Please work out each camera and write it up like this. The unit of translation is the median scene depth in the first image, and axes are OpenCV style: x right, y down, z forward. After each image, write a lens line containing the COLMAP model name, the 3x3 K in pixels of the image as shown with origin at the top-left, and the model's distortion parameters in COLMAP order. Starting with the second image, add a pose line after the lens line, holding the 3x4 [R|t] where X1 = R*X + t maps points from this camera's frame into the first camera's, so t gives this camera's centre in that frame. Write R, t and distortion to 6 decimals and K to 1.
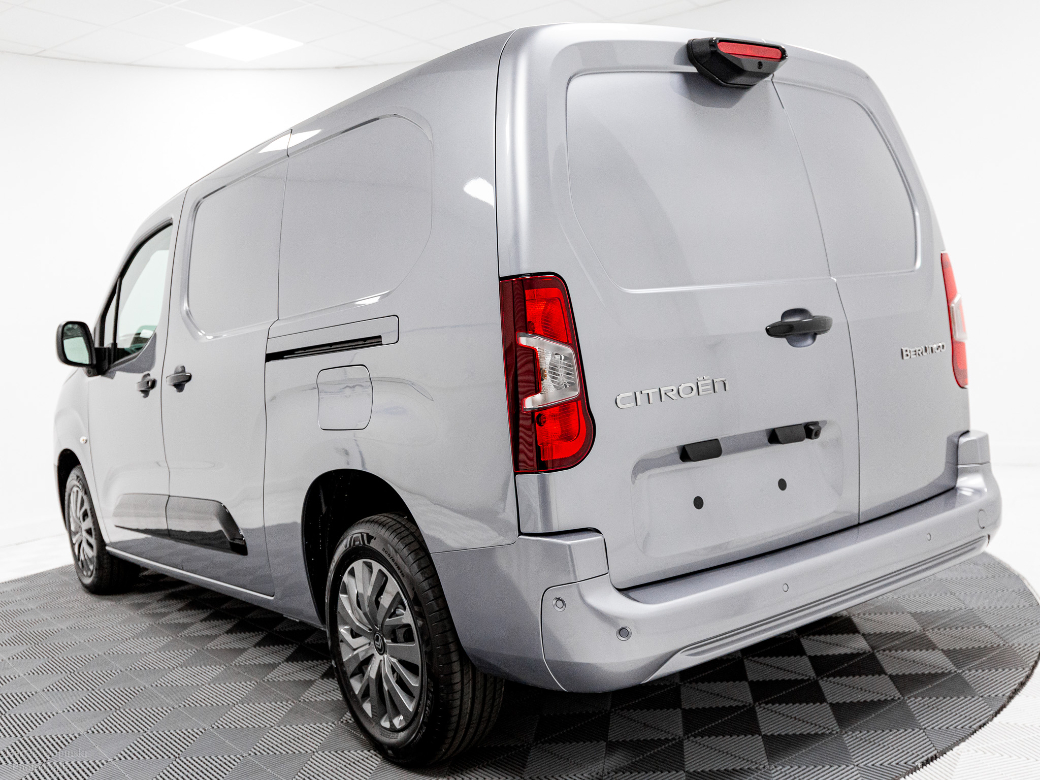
lens RADIAL K [[1006.9, 0, 520.0], [0, 1006.9, 390.0], [0, 0, 1]] dist [-0.013384, -0.008212]
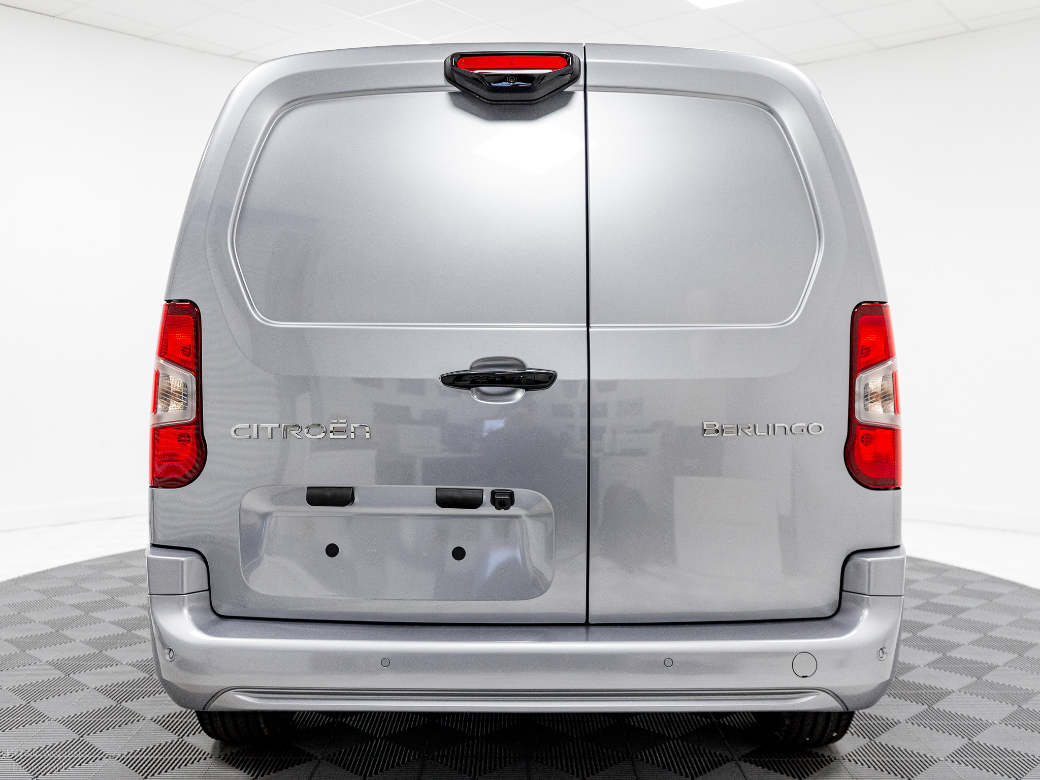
lens RADIAL K [[1006.9, 0, 520.0], [0, 1006.9, 390.0], [0, 0, 1]] dist [-0.013384, -0.008212]
pose [[0.798821, 0.133874, -0.586484, 0.789594], [-0.108931, 0.990997, 0.077840, -0.121327], [0.591624, 0.001707, 0.806212, 0.308795]]
